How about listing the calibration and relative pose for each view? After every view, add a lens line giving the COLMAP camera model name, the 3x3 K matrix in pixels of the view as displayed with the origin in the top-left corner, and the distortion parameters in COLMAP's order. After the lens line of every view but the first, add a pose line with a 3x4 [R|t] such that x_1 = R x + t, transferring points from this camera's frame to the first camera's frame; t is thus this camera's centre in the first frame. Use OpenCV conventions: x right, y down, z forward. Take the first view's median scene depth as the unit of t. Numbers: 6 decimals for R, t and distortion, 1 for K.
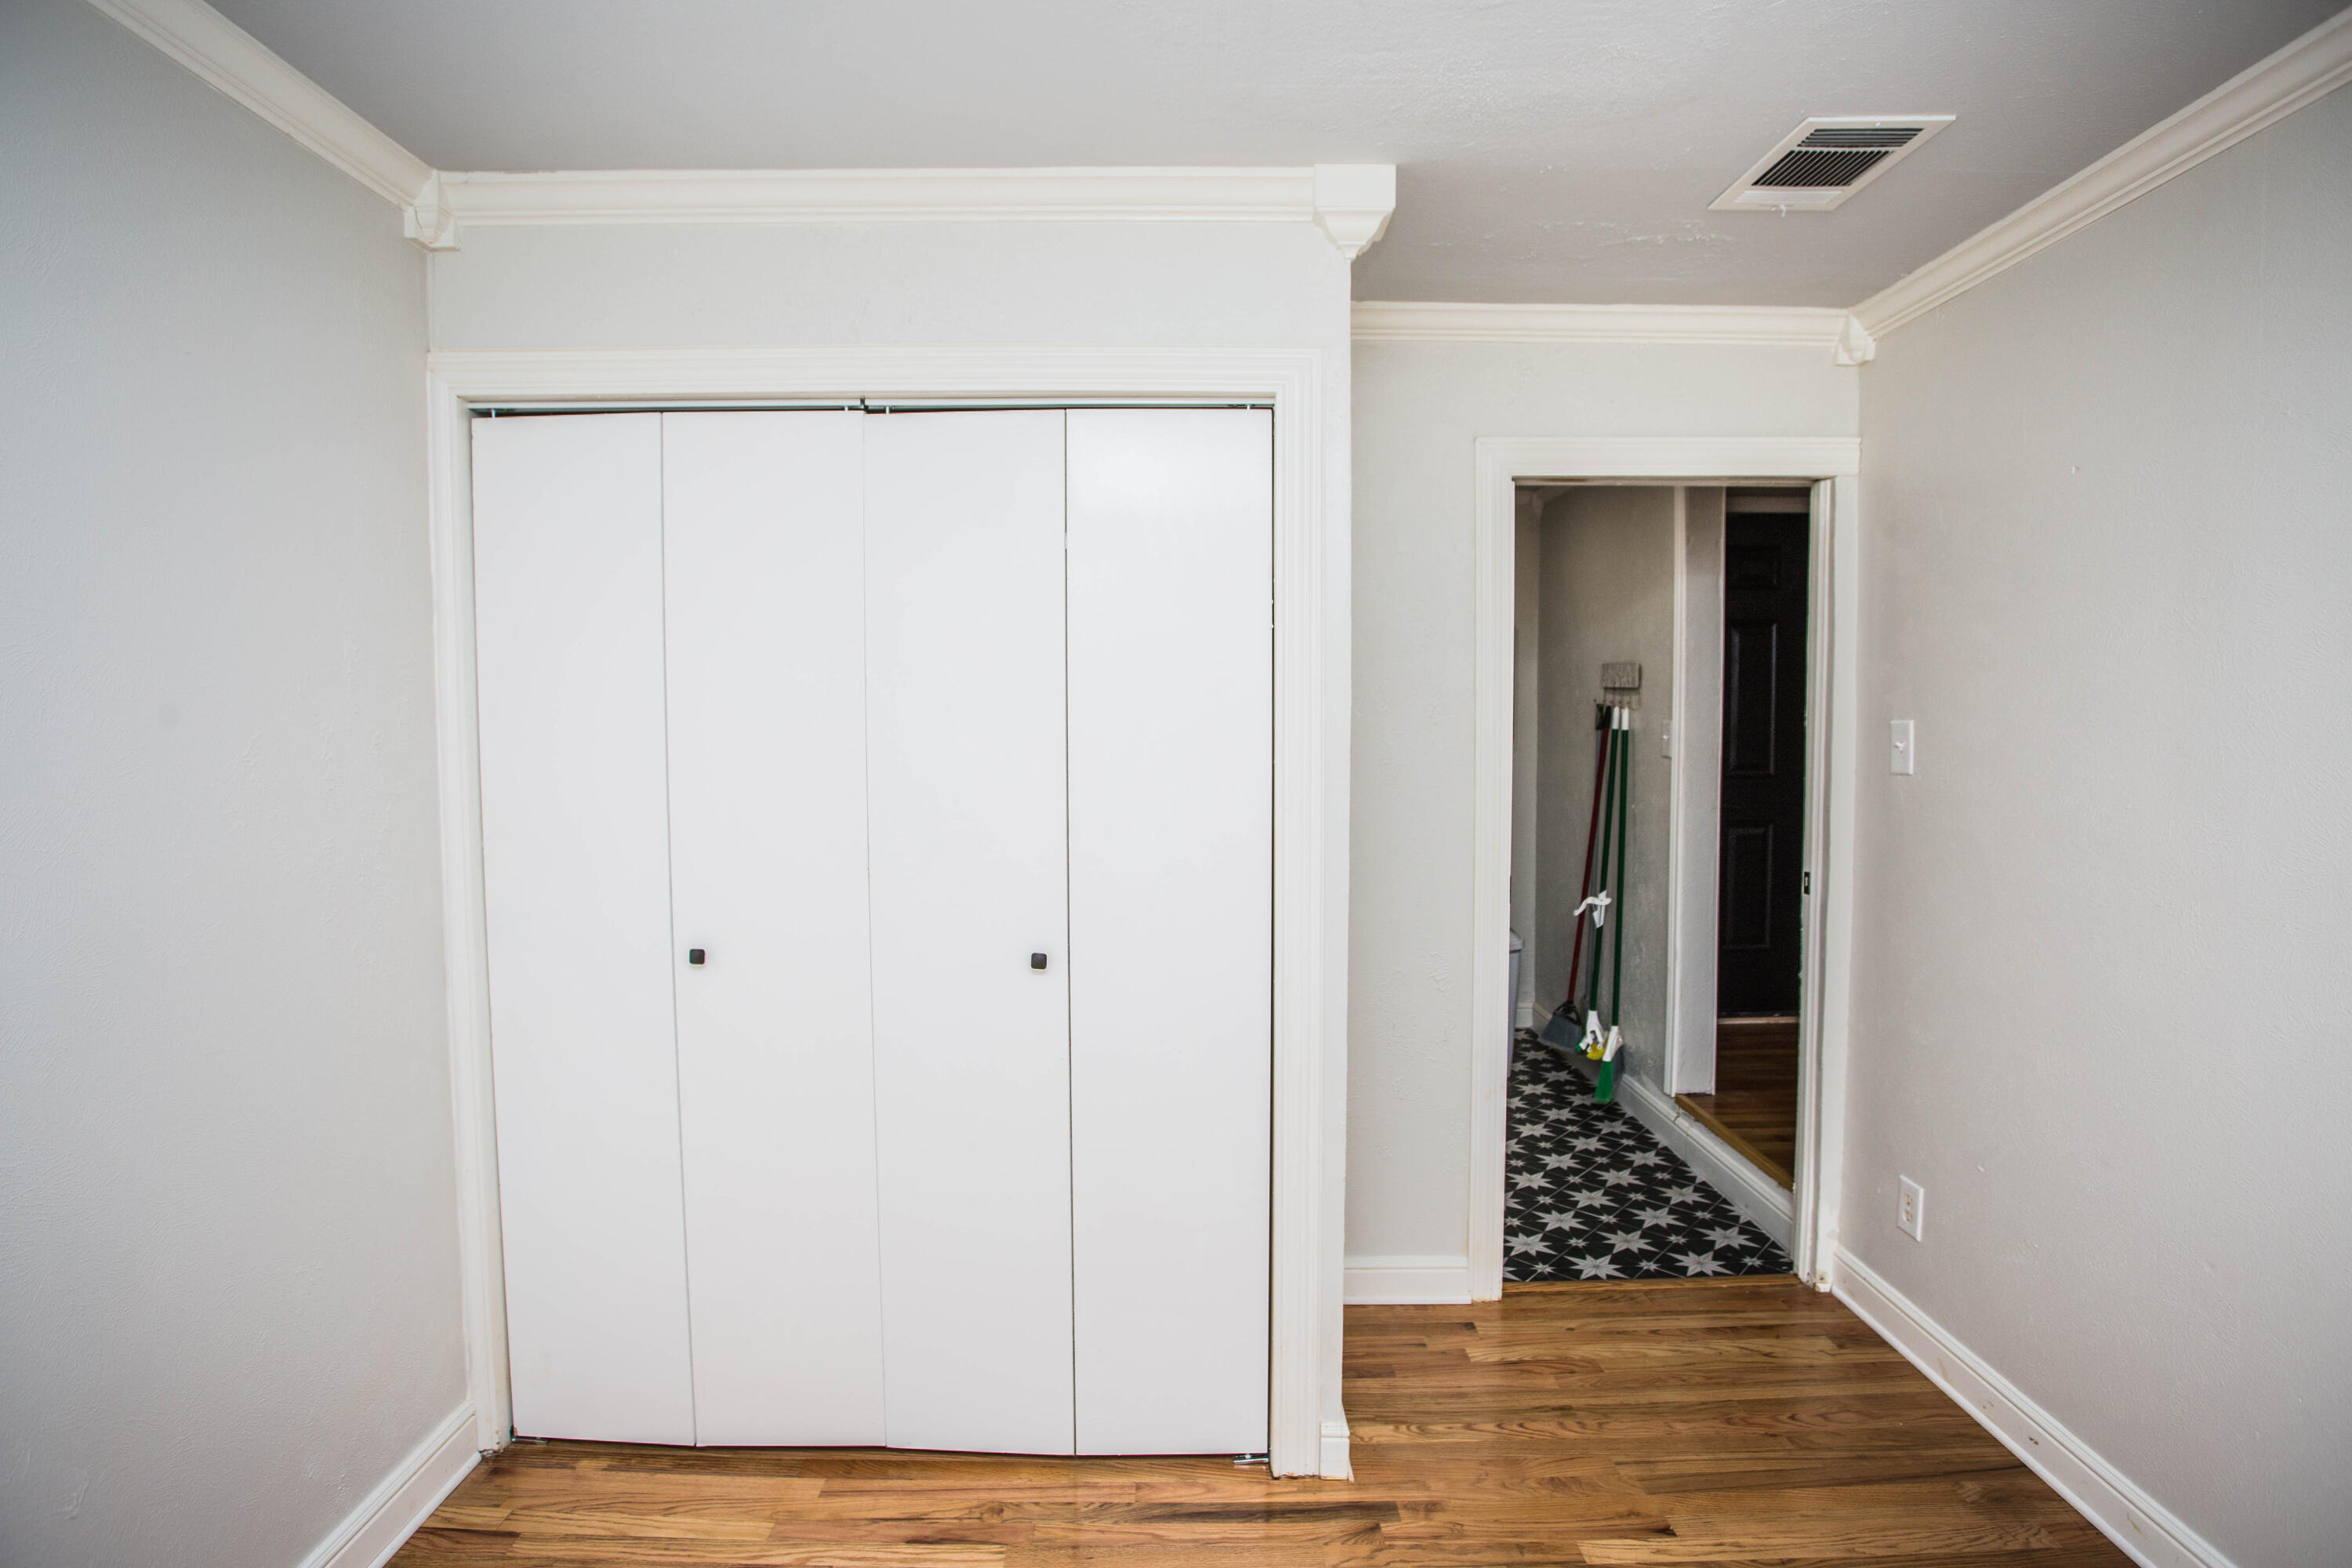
lens RADIAL K [[1136.6, 0, 1166.5], [0, 1136.6, 777.7], [0, 0, 1]] dist [-0.072882, 0.031157]
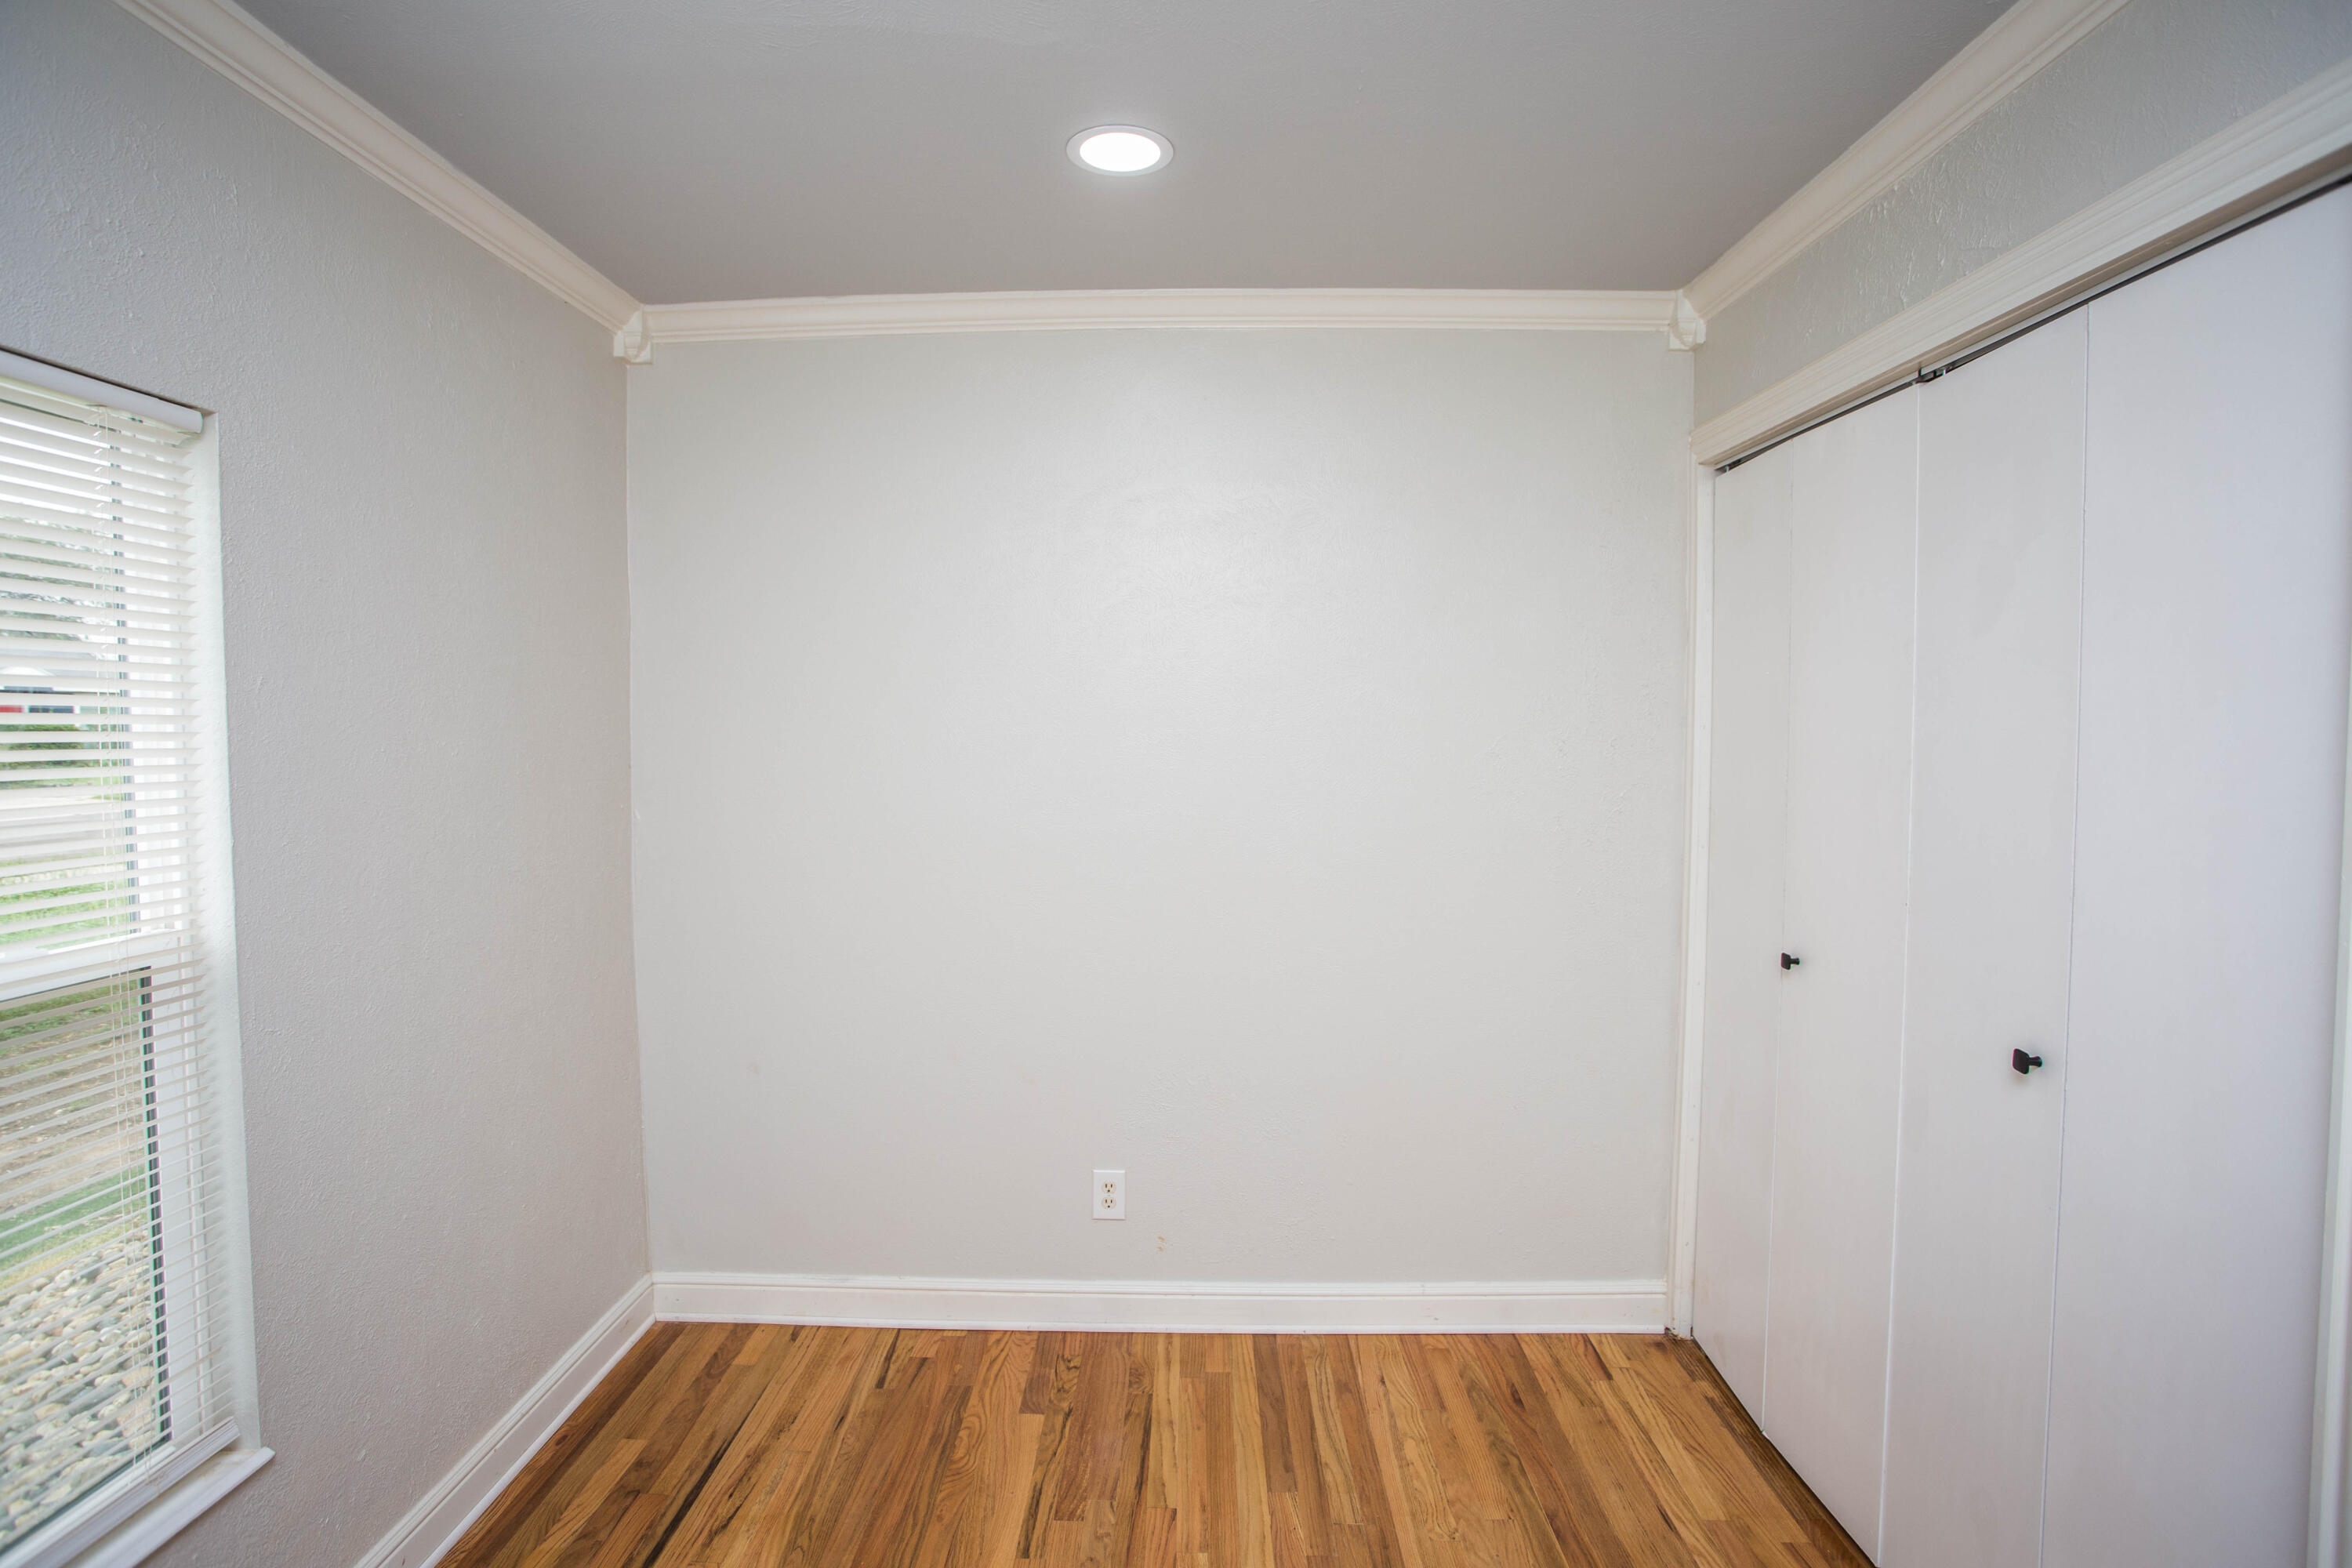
lens RADIAL K [[1136.6, 0, 1166.5], [0, 1136.6, 777.7], [0, 0, 1]] dist [-0.072882, 0.031157]
pose [[-0.015527, 0.052856, -0.998481, 0.604341], [-0.050917, 0.997264, 0.053583, -0.035455], [0.998582, 0.051672, -0.012793, 0.440732]]
